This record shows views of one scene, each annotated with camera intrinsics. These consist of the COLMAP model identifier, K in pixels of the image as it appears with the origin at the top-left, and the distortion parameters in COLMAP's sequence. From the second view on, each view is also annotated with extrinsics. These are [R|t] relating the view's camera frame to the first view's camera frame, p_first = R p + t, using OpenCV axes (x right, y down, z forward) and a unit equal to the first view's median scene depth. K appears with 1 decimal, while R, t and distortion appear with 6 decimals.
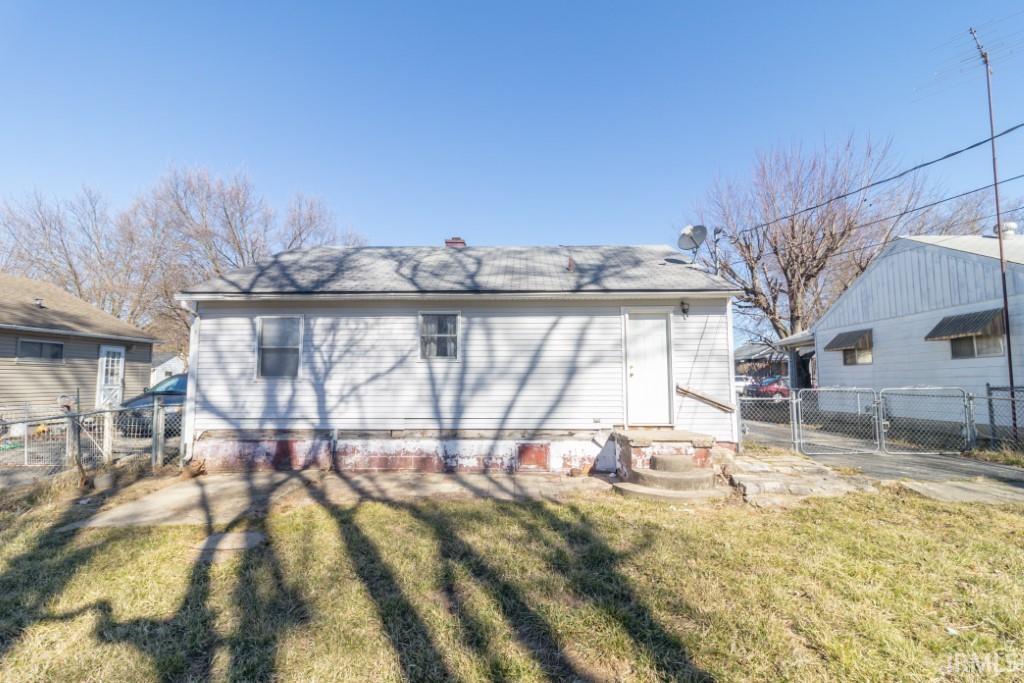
lens RADIAL K [[481.5, 0, 510.4], [0, 481.5, 337.8], [0, 0, 1]] dist [0.003615, -0.000908]
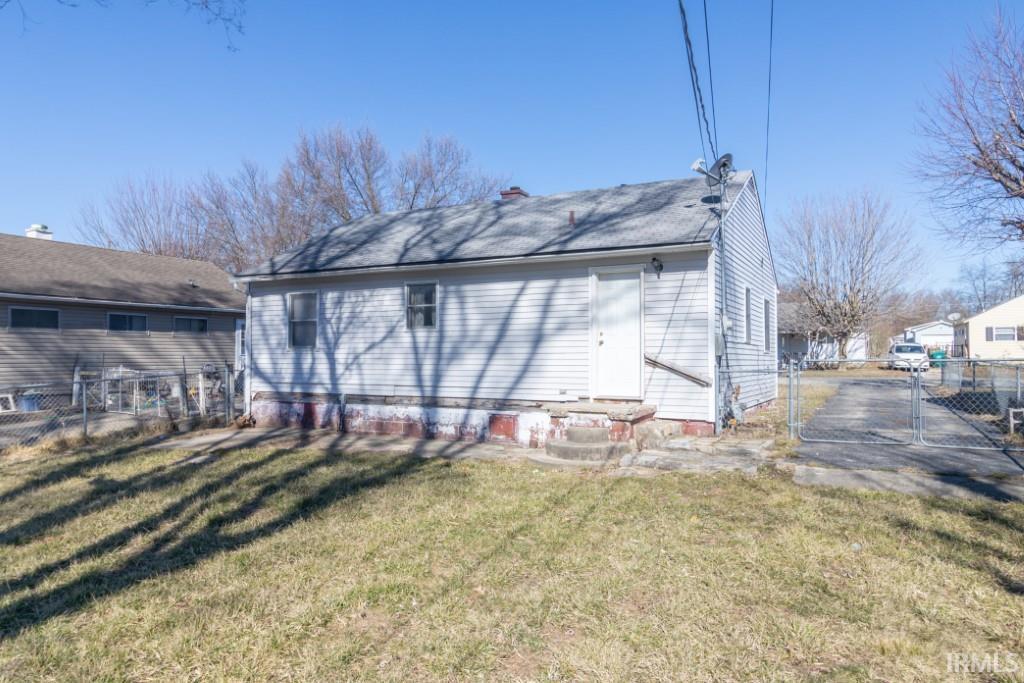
lens RADIAL K [[710.1, 0, 511.8], [0, 710.1, 338.3], [0, 0, 1]] dist [0.009549, 0.002815]
pose [[0.892557, -0.009771, -0.450829, 0.702322], [0.040975, 0.997387, 0.059505, -0.017159], [0.449070, -0.071584, 0.890625, -0.254913]]
